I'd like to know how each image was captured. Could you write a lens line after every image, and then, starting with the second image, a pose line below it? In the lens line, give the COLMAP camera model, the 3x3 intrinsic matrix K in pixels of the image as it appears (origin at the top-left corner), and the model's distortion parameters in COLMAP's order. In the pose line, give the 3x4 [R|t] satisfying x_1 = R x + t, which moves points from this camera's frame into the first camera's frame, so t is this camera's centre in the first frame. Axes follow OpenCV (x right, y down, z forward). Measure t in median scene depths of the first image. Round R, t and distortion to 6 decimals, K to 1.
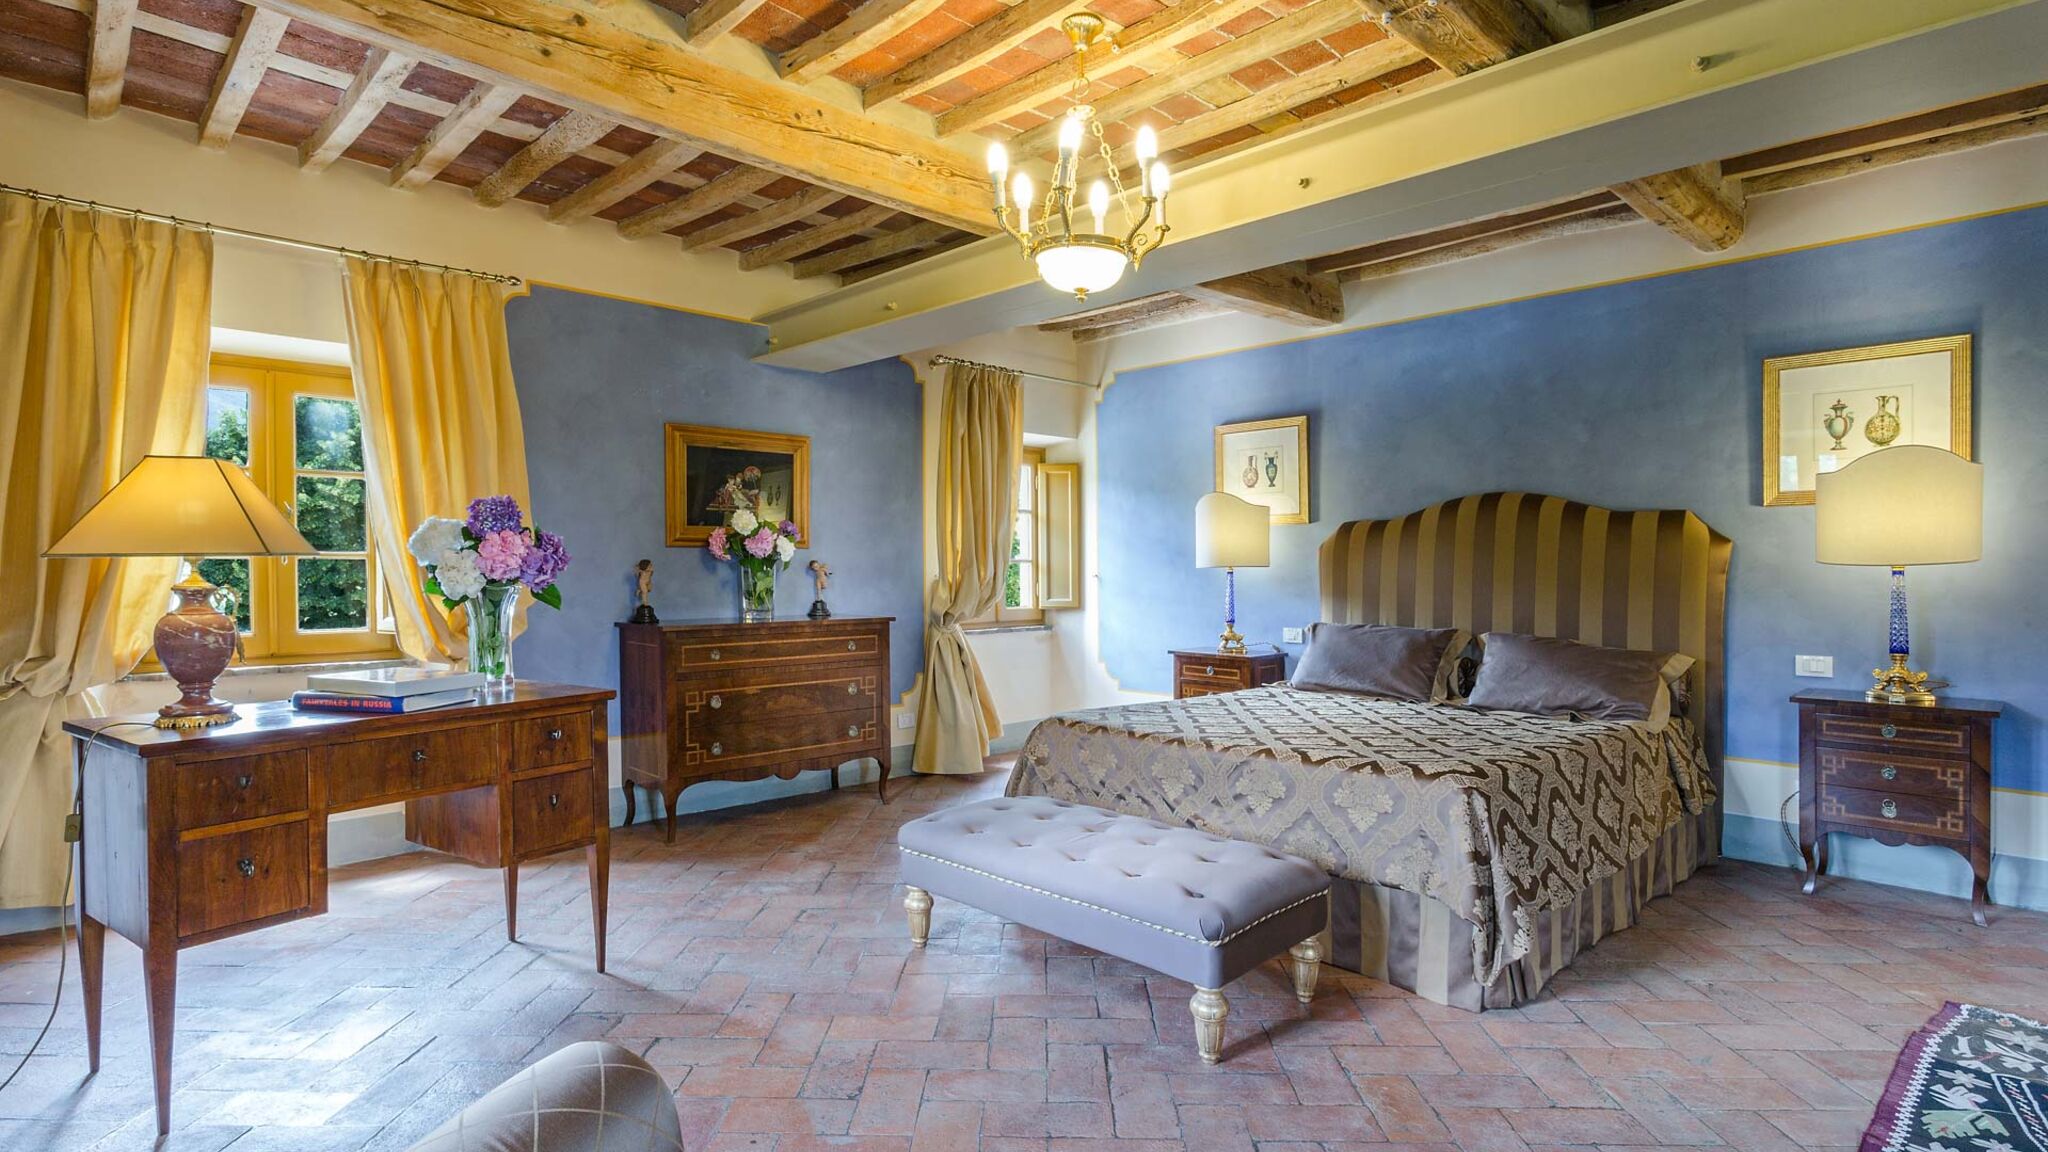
lens RADIAL K [[1019.9, 0, 1027.2], [0, 1019.9, 559.3], [0, 0, 1]] dist [-0.003253, 0.002471]
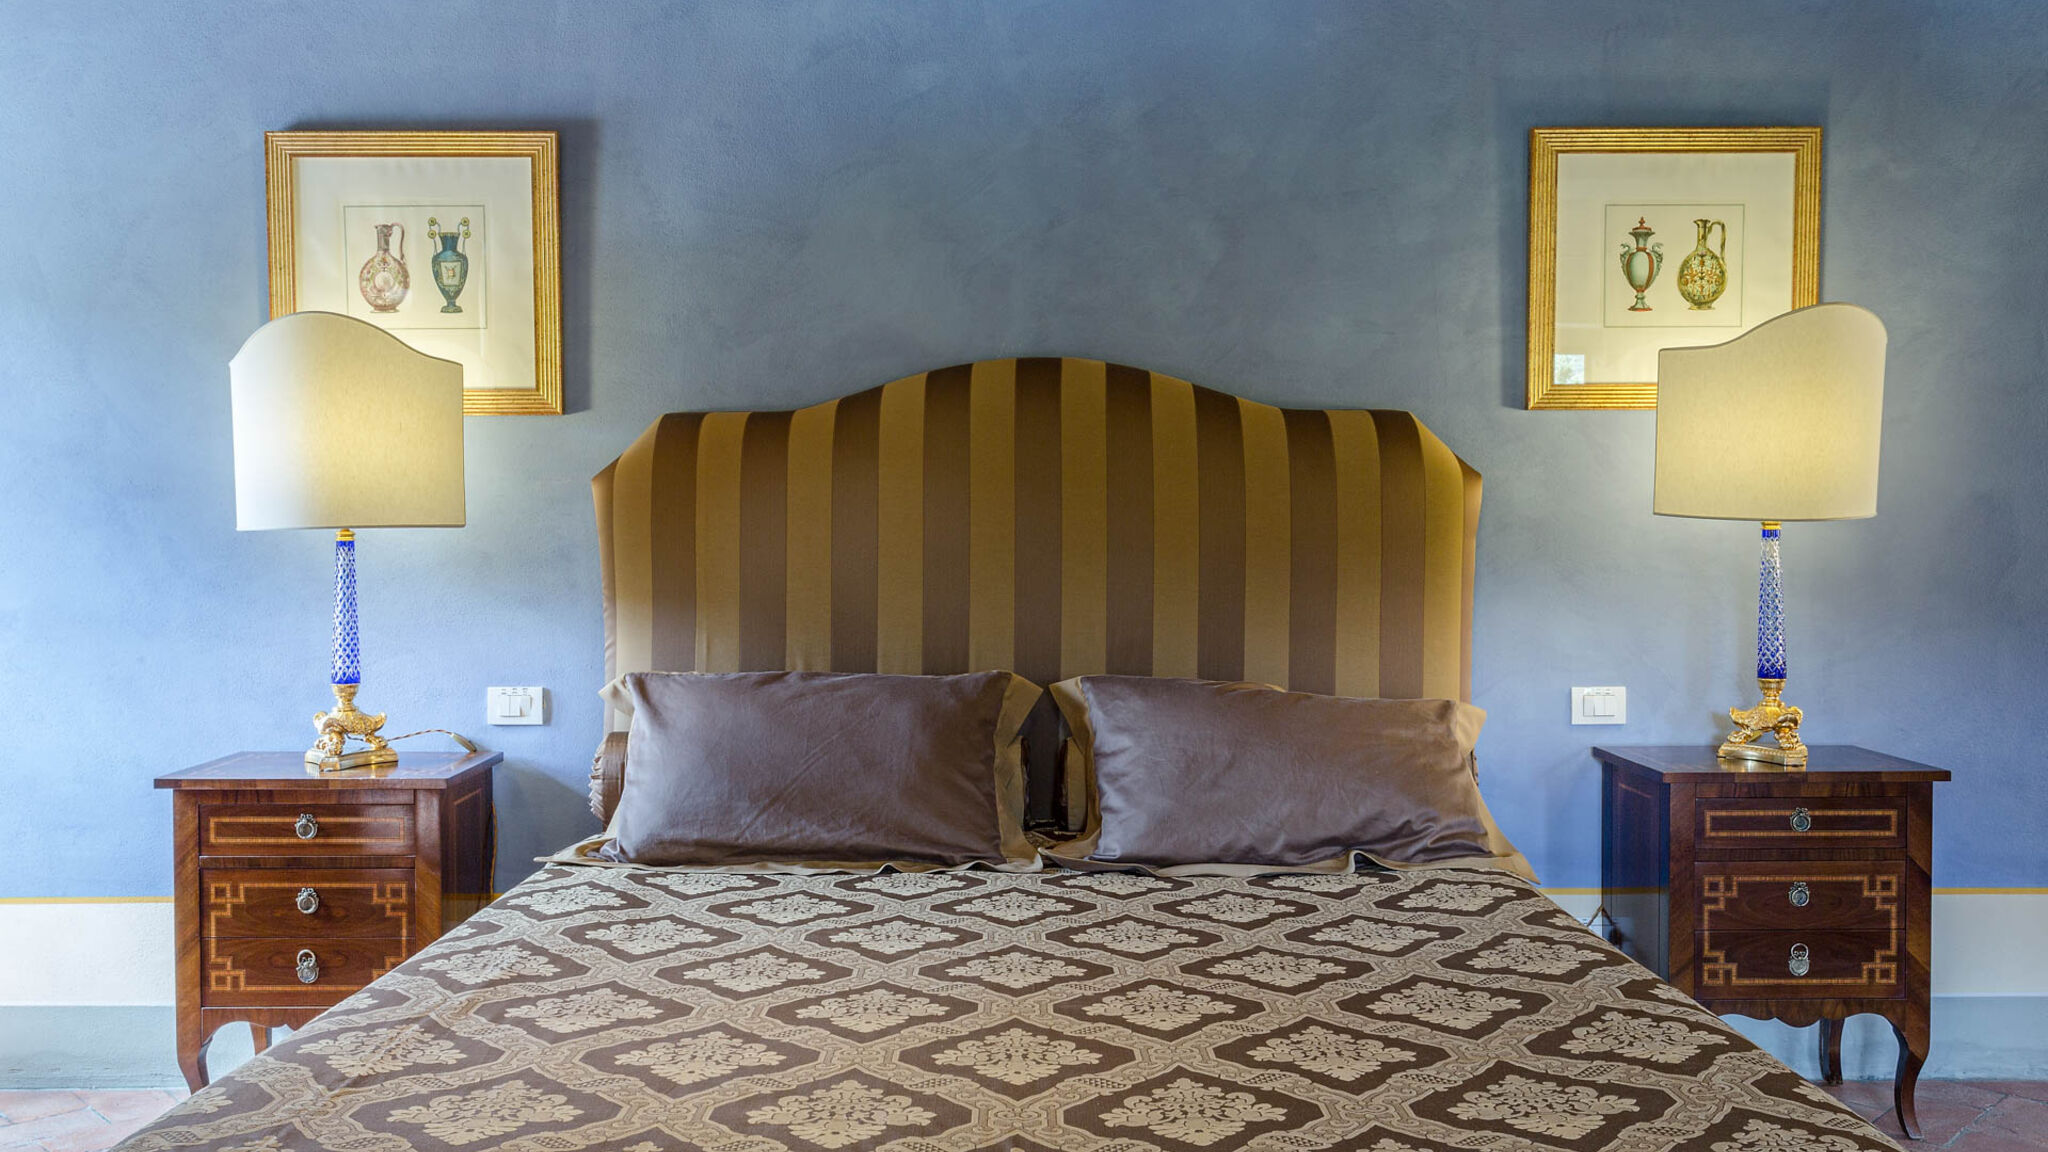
lens RADIAL K [[1767.0, 0, 1051.4], [0, 1767.0, 560.4], [0, 0, 1]] dist [0.009167, 0.002849]
pose [[0.689787, -0.019561, 0.723748, -0.105606], [-0.002768, 0.999556, 0.029654, -0.000282], [-0.724007, -0.022459, 0.689427, 0.516393]]
